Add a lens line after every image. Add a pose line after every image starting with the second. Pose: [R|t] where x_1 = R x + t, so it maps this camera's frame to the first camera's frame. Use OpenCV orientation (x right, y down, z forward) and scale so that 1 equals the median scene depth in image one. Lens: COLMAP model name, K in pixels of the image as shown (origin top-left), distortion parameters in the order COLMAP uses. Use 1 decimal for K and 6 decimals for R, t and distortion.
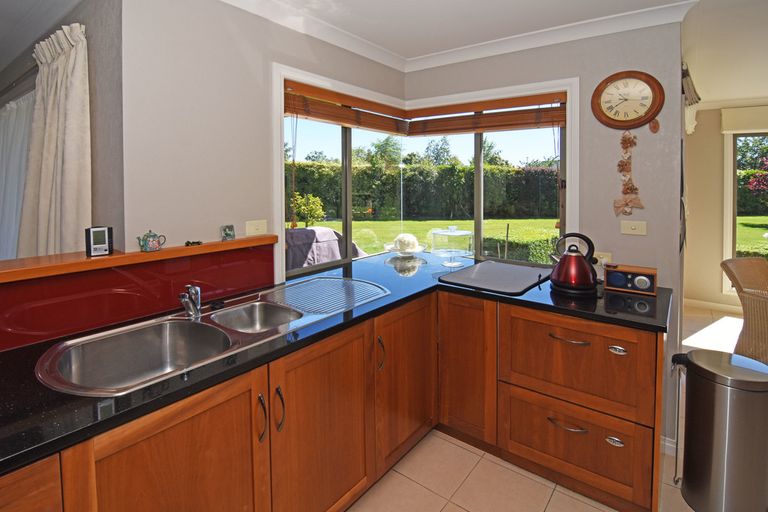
lens RADIAL K [[375.6, 0, 387.2], [0, 375.6, 255.5], [0, 0, 1]] dist [-0.005292, -0.000673]
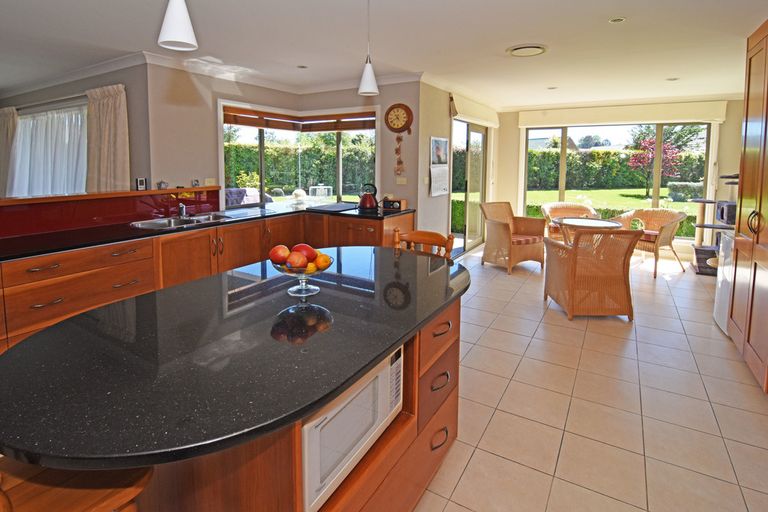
lens RADIAL K [[394.7, 0, 380.2], [0, 394.7, 230.6], [0, 0, 1]] dist [0.000801, 0.000073]
pose [[0.996117, -0.018478, 0.086078, 0.322778], [0.020347, 0.999575, -0.020891, 0.216503], [-0.085655, 0.022561, 0.996069, -1.020459]]
